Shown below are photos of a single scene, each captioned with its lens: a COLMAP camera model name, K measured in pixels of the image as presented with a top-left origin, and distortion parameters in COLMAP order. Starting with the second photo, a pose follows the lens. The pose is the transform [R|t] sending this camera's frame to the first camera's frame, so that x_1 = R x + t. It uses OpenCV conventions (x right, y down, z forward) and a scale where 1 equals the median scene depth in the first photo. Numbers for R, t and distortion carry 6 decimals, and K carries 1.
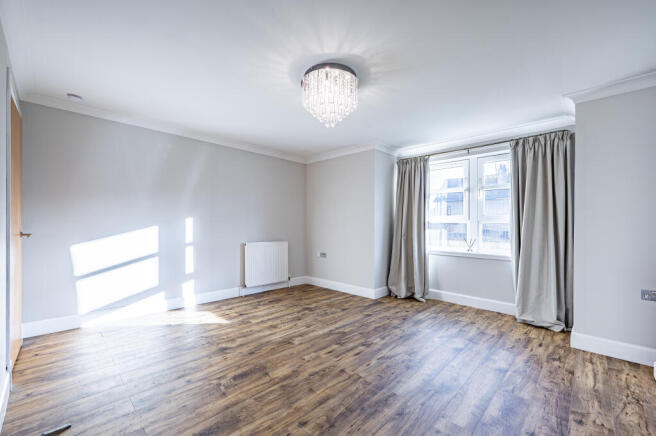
lens RADIAL K [[264.6, 0, 325.8], [0, 264.6, 209.1], [0, 0, 1]] dist [0.001450, 0.000137]
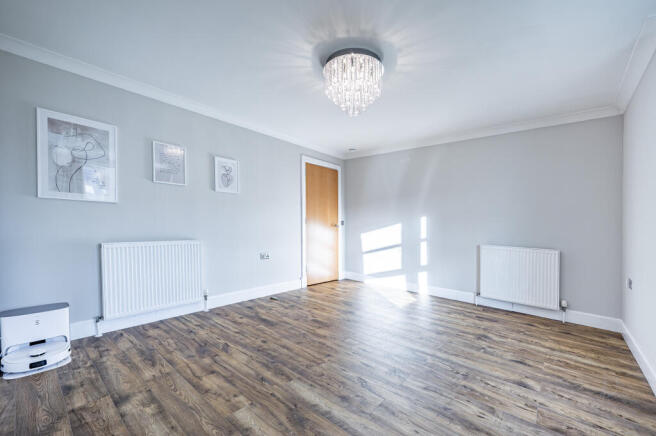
lens RADIAL K [[266.3, 0, 328.4], [0, 266.3, 220.3], [0, 0, 1]] dist [0.000616, 0.000030]
pose [[0.079056, -0.019111, -0.996687, 0.642409], [0.031378, 0.999368, -0.016674, 0.058513], [0.996376, -0.029956, 0.079606, 0.539914]]
